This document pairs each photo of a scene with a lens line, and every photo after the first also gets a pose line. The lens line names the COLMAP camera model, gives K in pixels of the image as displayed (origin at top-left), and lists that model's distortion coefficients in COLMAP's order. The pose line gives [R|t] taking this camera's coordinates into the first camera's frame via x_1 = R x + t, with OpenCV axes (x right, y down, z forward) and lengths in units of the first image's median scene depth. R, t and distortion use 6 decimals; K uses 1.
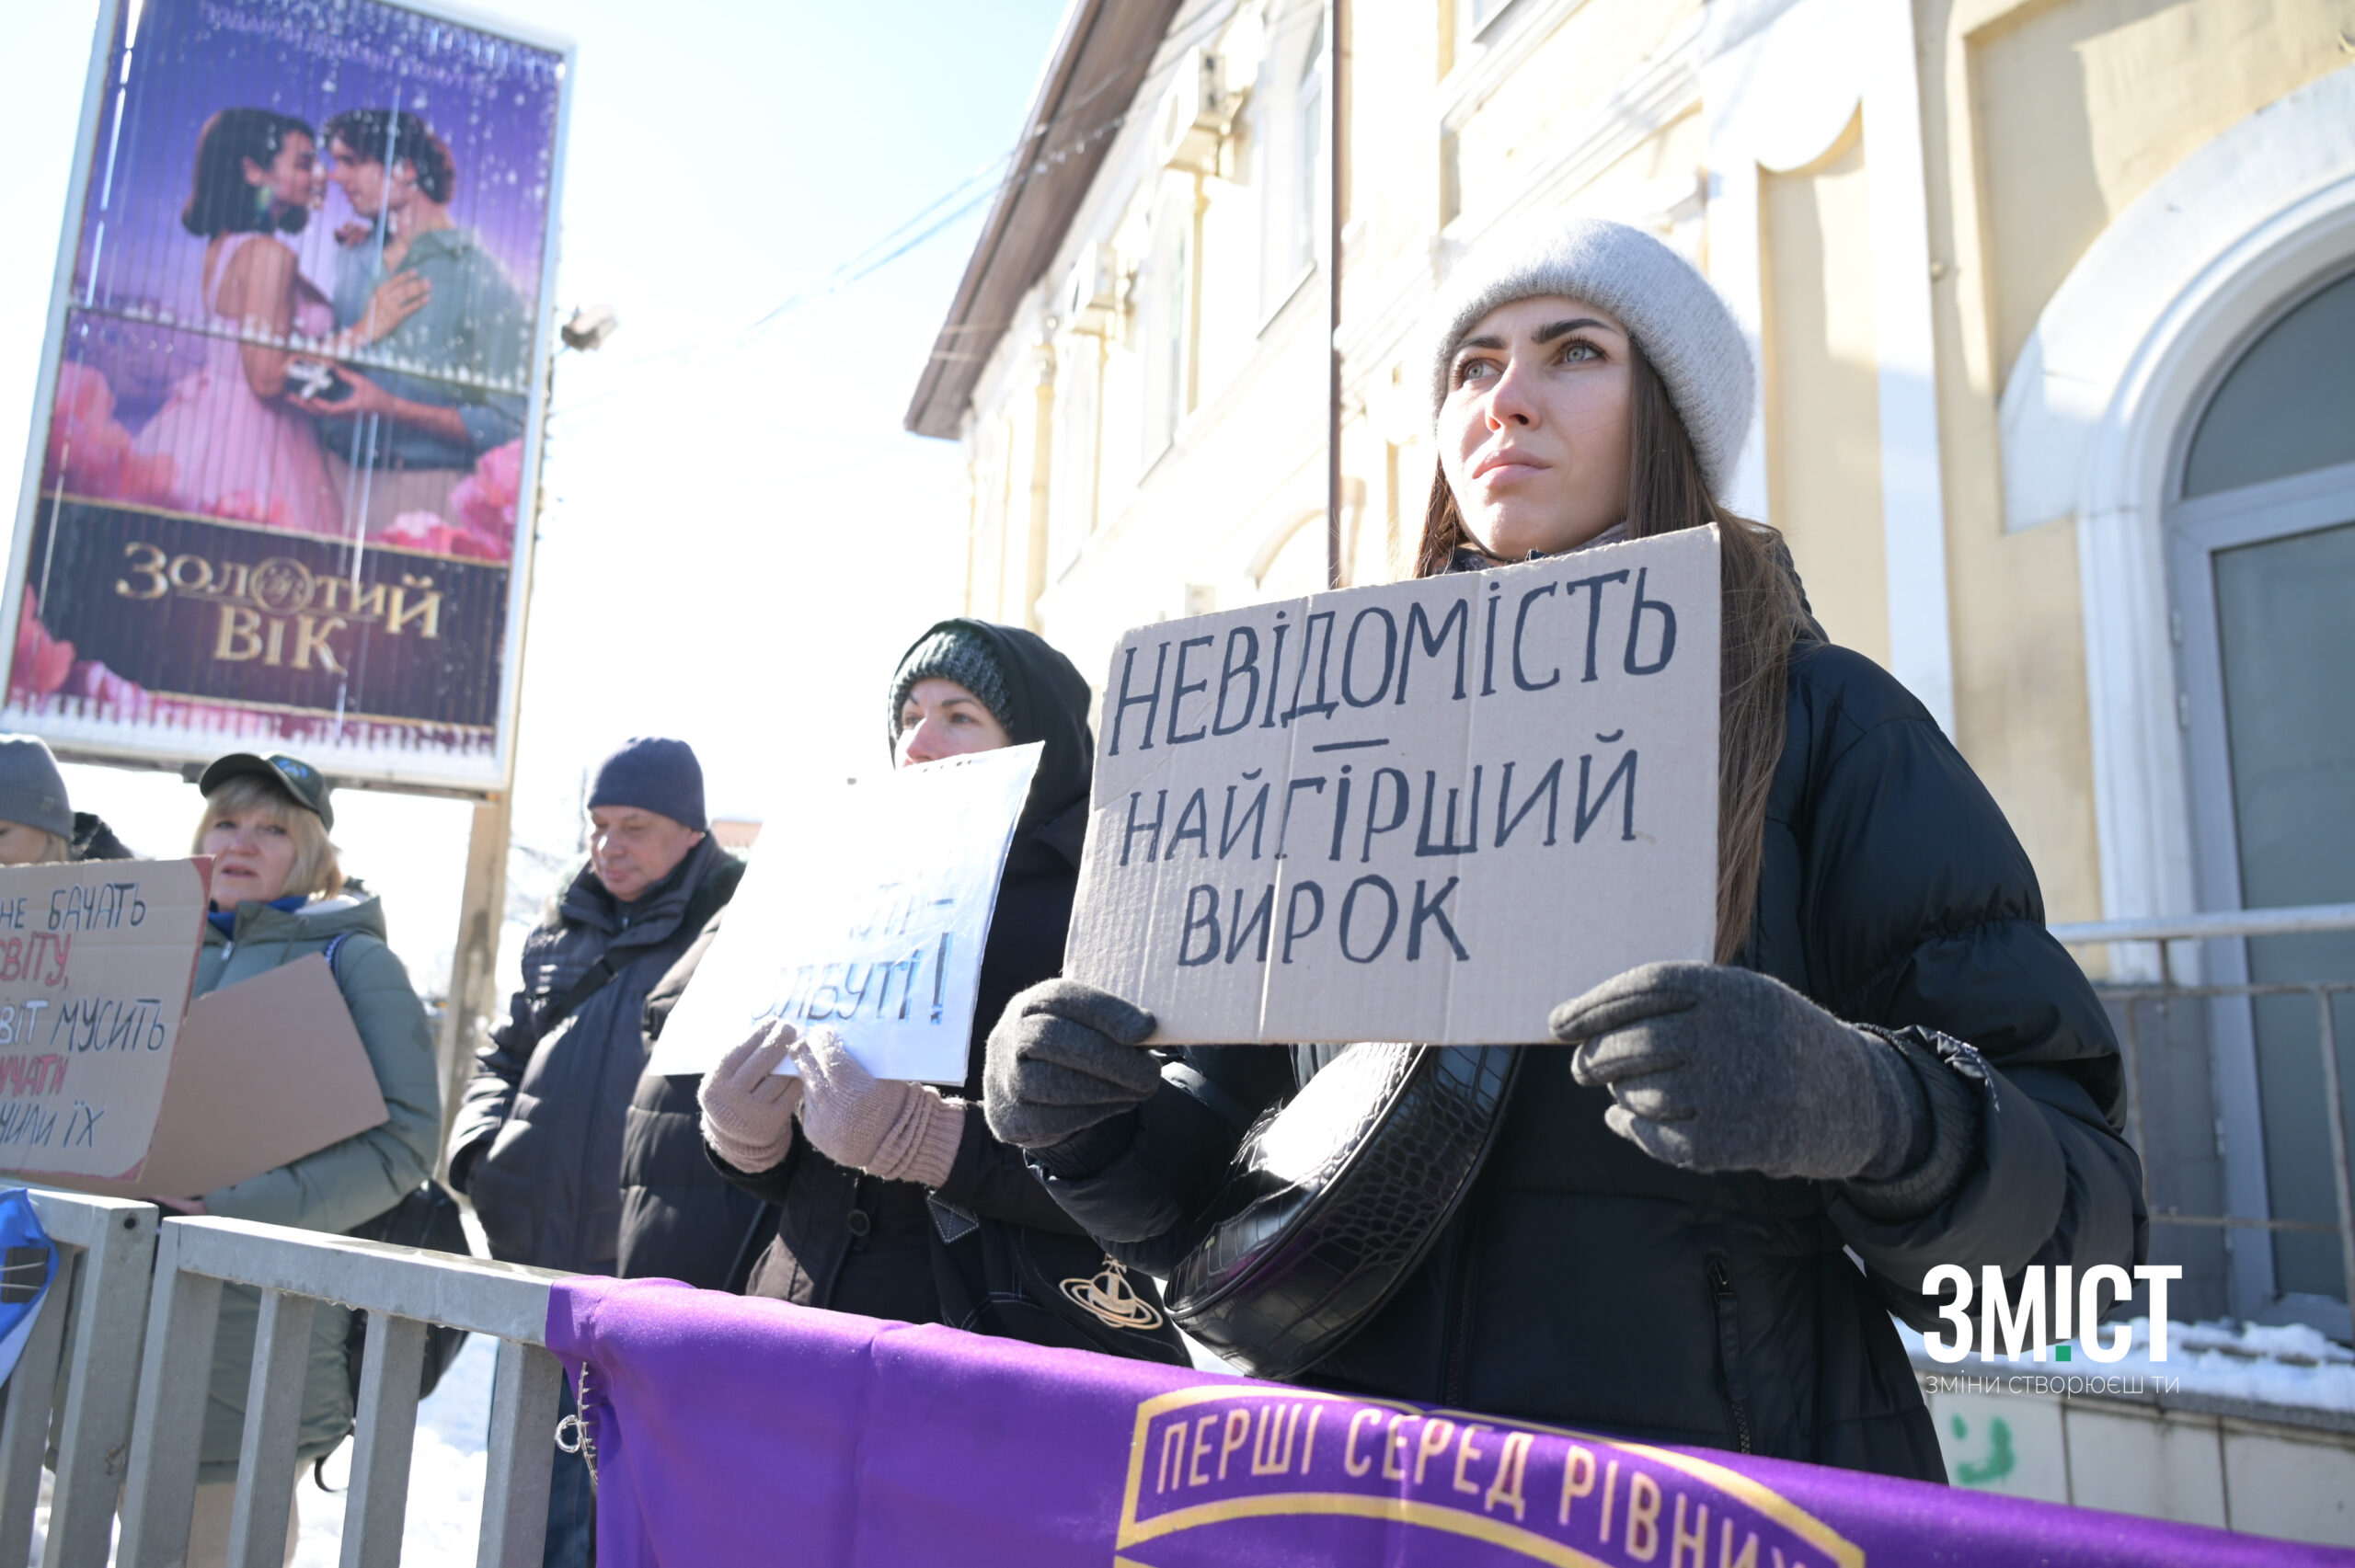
lens RADIAL K [[1635.3, 0, 1177.5], [0, 1635.3, 784.0], [0, 0, 1]] dist [-0.002847, -0.003965]
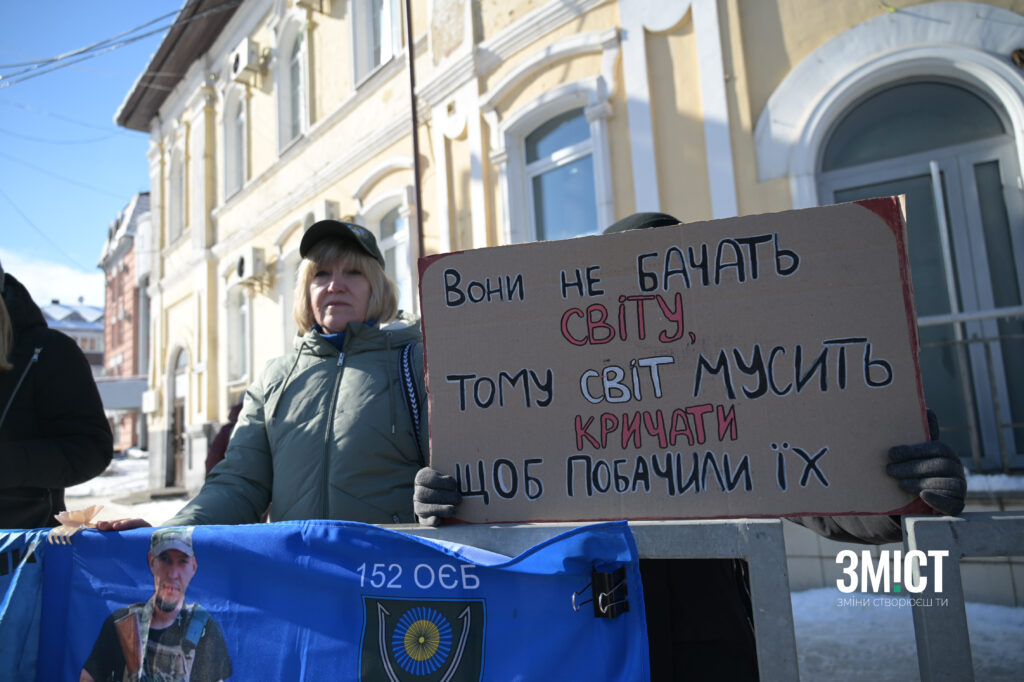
lens RADIAL K [[660.9, 0, 512.0], [0, 660.9, 341.0], [0, 0, 1]] dist [0.000778, 0.001134]
pose [[0.913075, -0.042165, 0.405606, -0.245226], [0.017103, 0.997724, 0.065218, 0.019390], [-0.407433, -0.052612, 0.911718, 0.156123]]
